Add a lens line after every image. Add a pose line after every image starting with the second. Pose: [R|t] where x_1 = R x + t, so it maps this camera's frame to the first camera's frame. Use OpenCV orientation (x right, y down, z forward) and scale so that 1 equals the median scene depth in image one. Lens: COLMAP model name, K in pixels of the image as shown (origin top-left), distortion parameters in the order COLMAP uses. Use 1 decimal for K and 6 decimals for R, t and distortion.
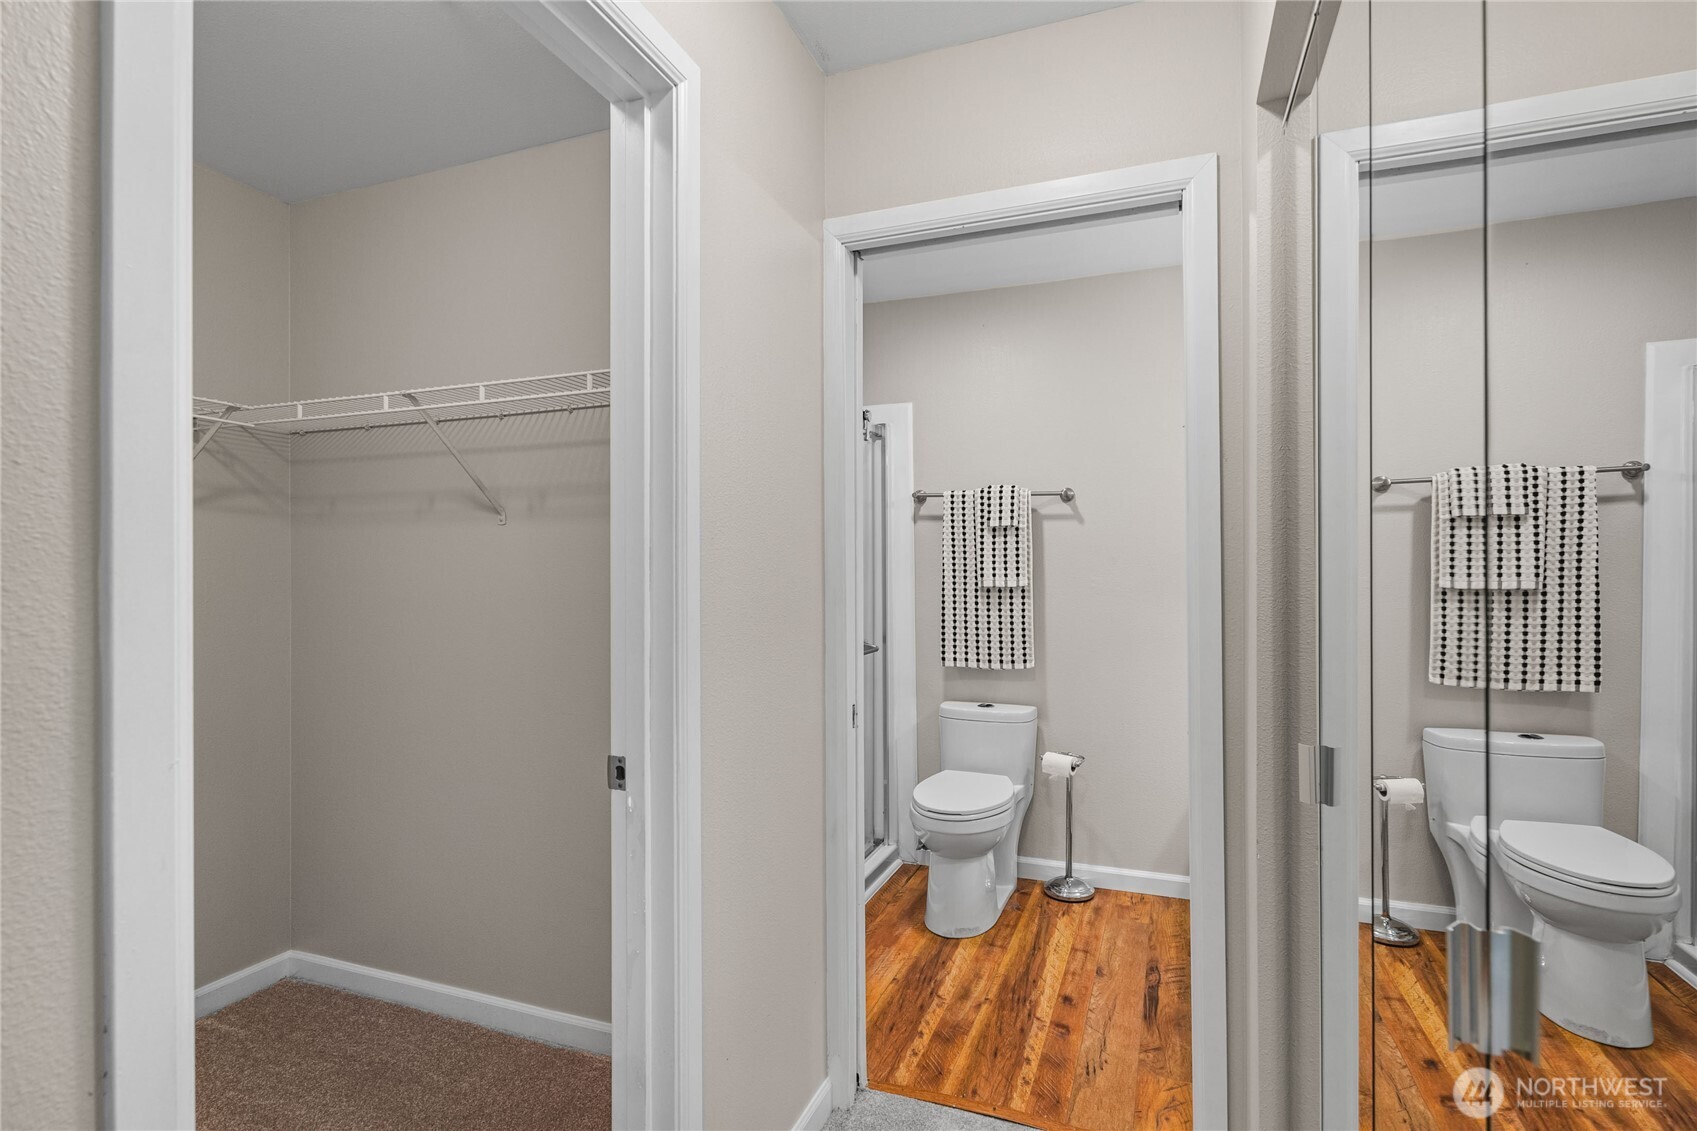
lens RADIAL K [[826.3, 0, 847.7], [0, 826.3, 574.9], [0, 0, 1]] dist [-0.004841, 0.001687]
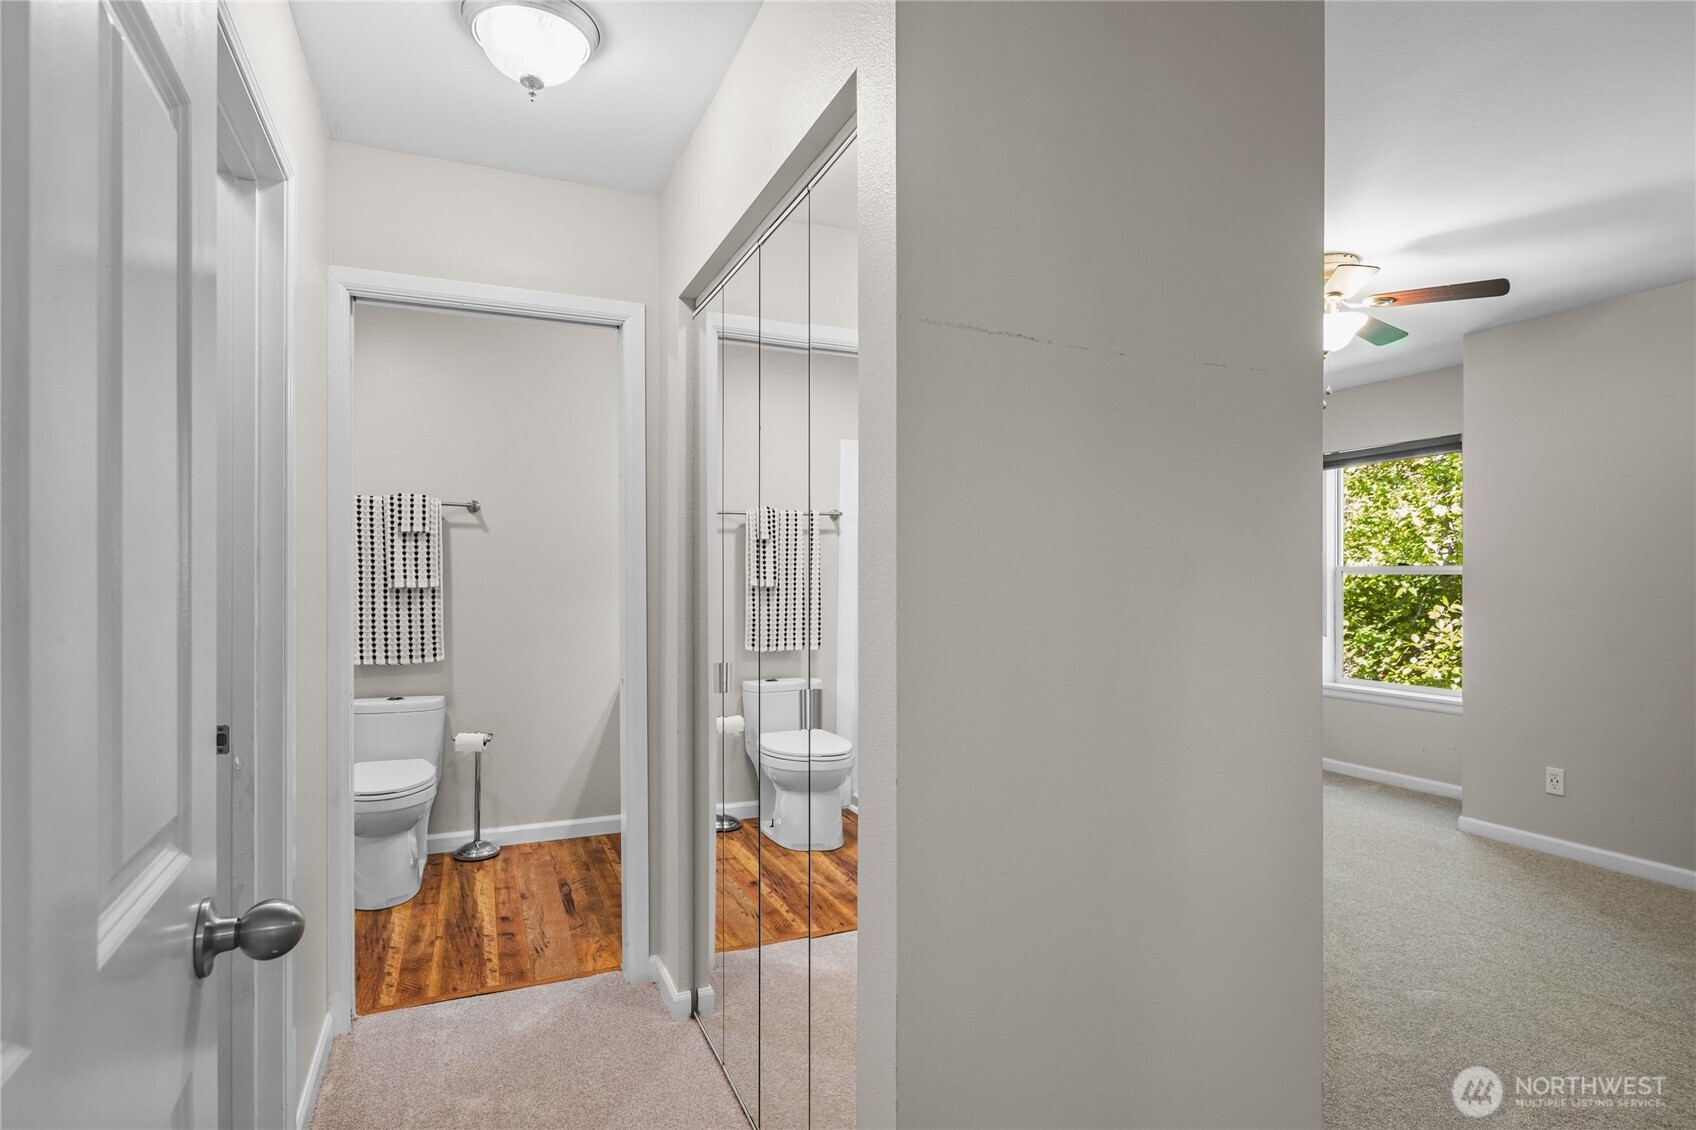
lens RADIAL K [[869.5, 0, 845.8], [0, 869.5, 568.2], [0, 0, 1]] dist [0.002332, 0.000408]
pose [[0.712885, 0.008584, 0.701229, -0.210113], [0.001814, 0.999899, -0.014085, 0.006088], [-0.701279, 0.011313, 0.712797, -0.214482]]
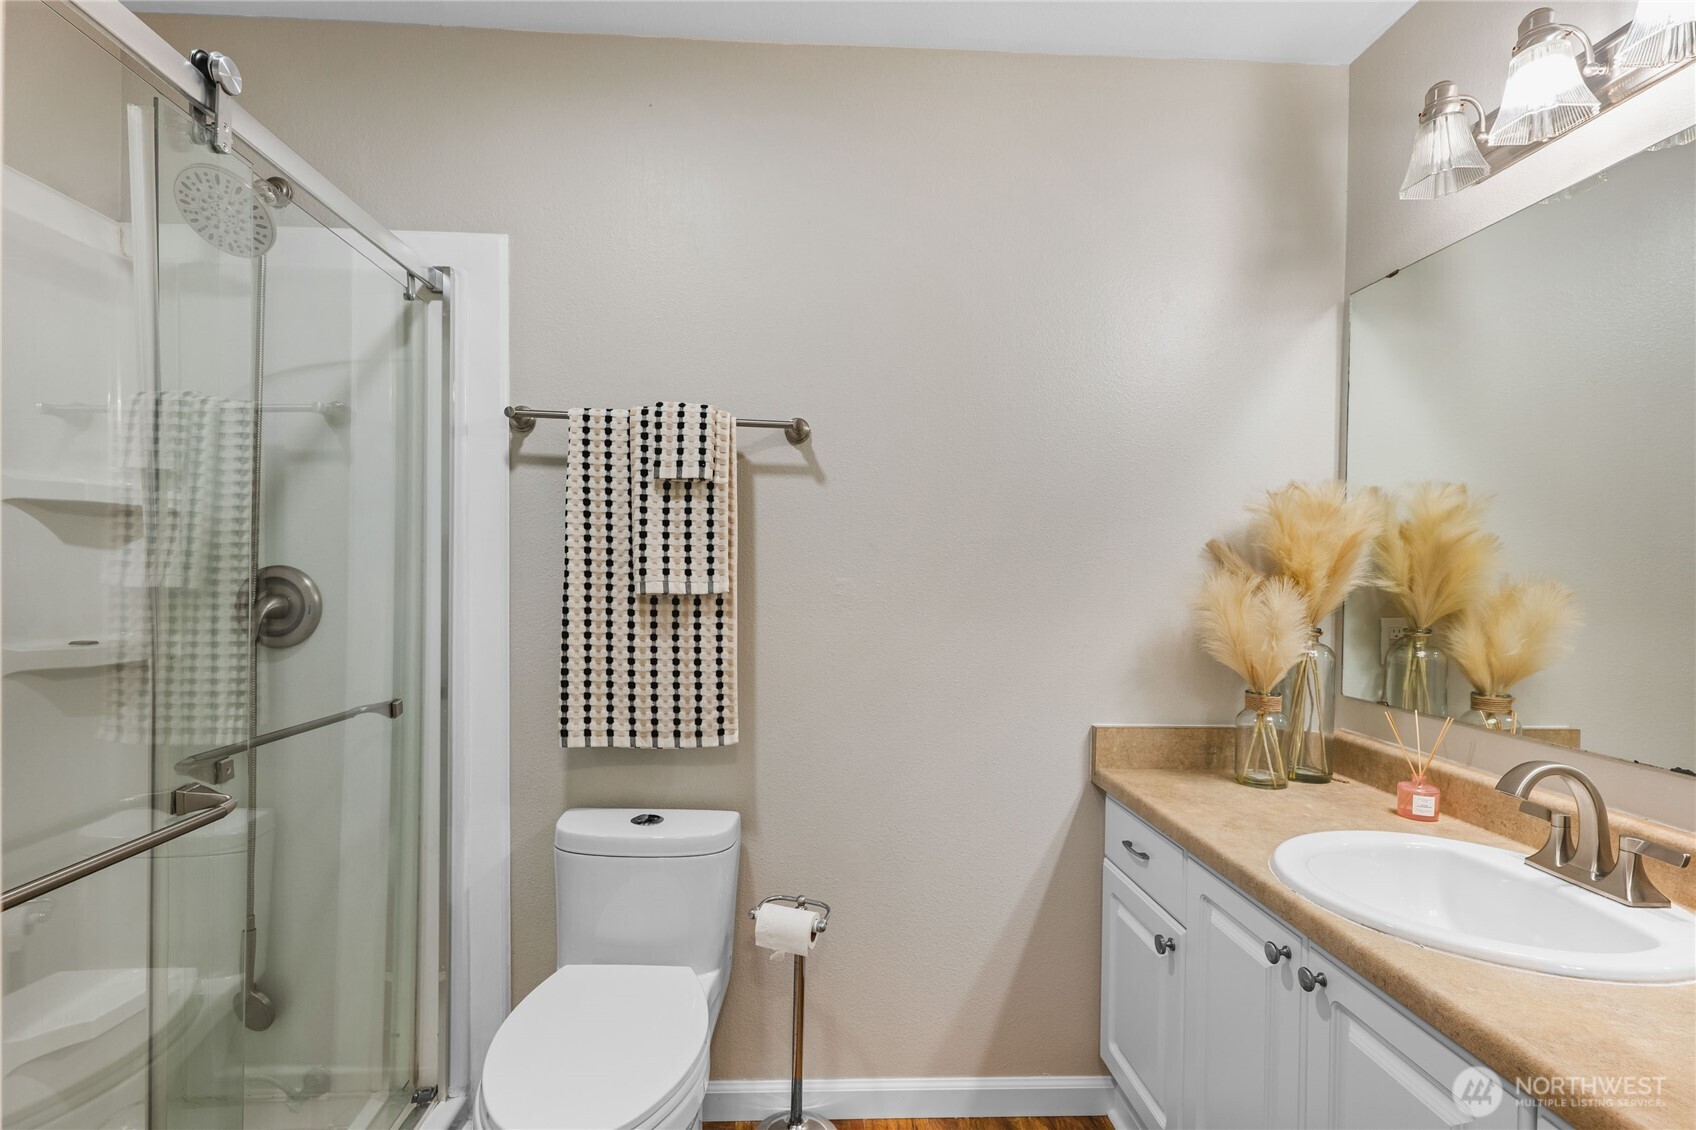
lens RADIAL K [[825.8, 0, 835.0], [0, 825.8, 578.0], [0, 0, 1]] dist [-0.004841, 0.001687]
pose [[0.914219, 0.010326, 0.405088, 0.063165], [-0.015619, 0.999830, 0.009763, -0.002521], [-0.404918, -0.015252, 0.914226, 0.478717]]
